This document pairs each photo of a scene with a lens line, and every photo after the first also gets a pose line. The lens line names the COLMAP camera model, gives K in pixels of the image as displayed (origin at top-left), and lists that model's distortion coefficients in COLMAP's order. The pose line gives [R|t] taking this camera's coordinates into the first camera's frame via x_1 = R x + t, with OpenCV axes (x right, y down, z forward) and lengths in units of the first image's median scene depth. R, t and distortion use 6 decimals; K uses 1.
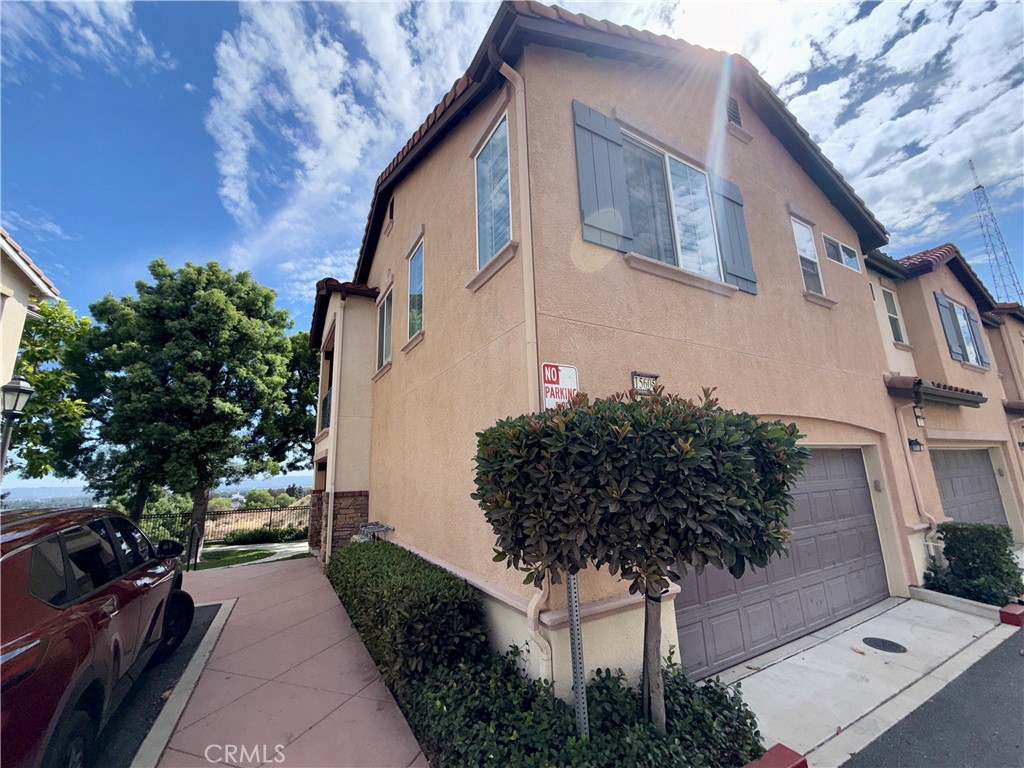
lens RADIAL K [[409.2, 0, 509.0], [0, 409.2, 381.0], [0, 0, 1]] dist [0.003878, -0.000982]
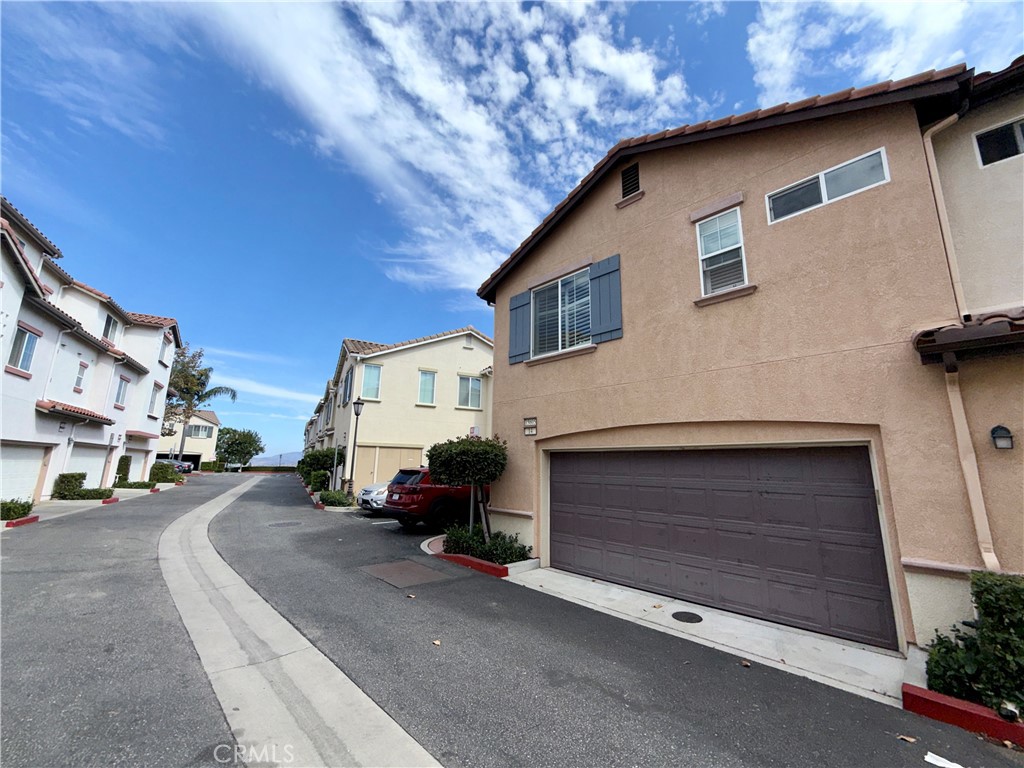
lens RADIAL K [[409.2, 0, 510.7], [0, 409.2, 383.9], [0, 0, 1]] dist [0.003878, -0.000982]
pose [[0.241182, -0.162850, -0.956719, 1.962035], [0.181384, 0.976013, -0.120409, 0.040115], [0.953379, -0.144493, 0.264935, 0.294925]]
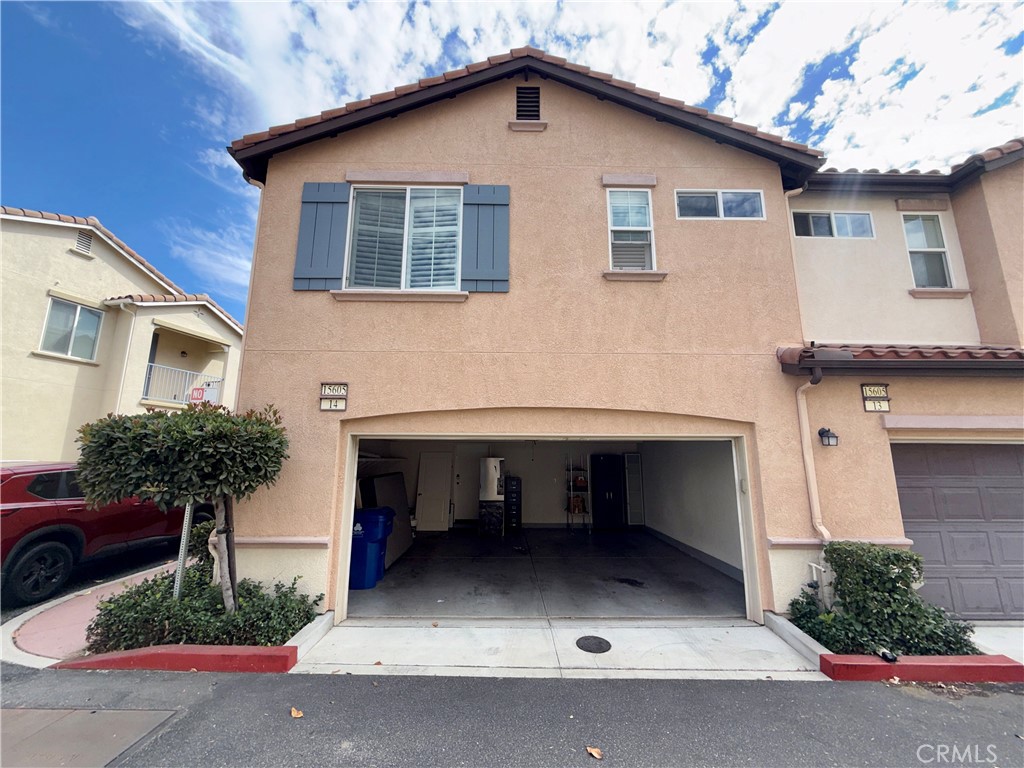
lens RADIAL K [[409.2, 0, 512.6], [0, 409.2, 384.3], [0, 0, 1]] dist [0.003878, -0.000982]
pose [[0.874250, -0.056738, -0.482149, 1.208257], [0.073607, 0.997157, 0.016123, 0.006983], [0.479864, -0.049585, 0.875941, 0.095860]]
